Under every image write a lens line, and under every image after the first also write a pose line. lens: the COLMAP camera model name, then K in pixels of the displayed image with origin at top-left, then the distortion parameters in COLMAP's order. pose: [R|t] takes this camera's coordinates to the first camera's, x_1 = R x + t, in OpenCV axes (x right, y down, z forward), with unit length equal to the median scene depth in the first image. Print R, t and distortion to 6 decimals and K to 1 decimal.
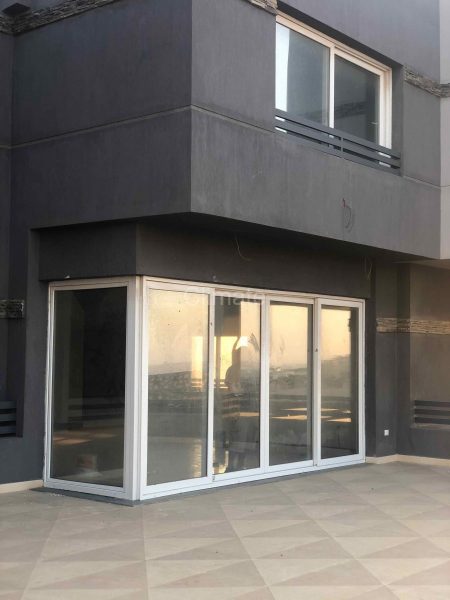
lens RADIAL K [[921.4, 0, 225.7], [0, 921.4, 298.5], [0, 0, 1]] dist [0.108090, 0.008754]
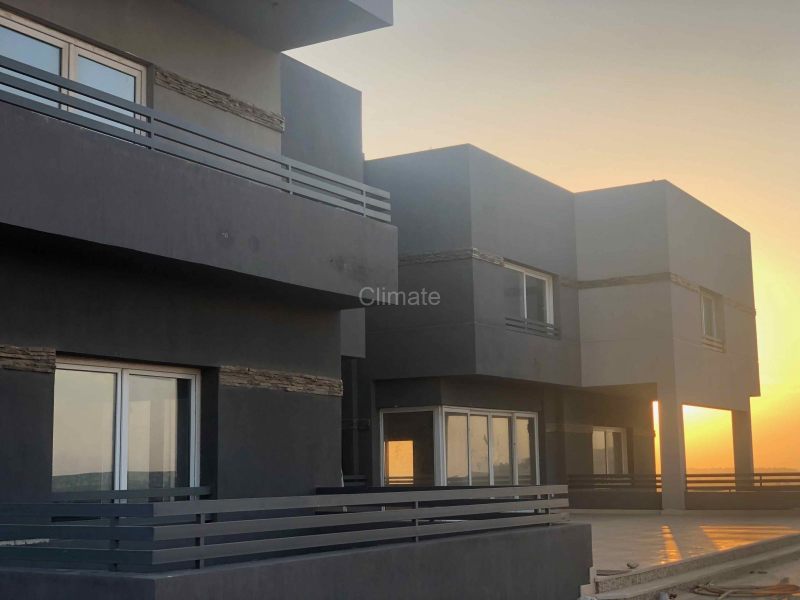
lens RADIAL K [[1228.5, 0, 402.1], [0, 1228.5, 301.8], [0, 0, 1]] dist [0.108090, 0.008754]
pose [[0.989506, -0.009440, 0.144180, -0.449203], [0.020394, 0.996998, -0.074687, -0.041045], [-0.143042, 0.076844, 0.986729, -1.267319]]
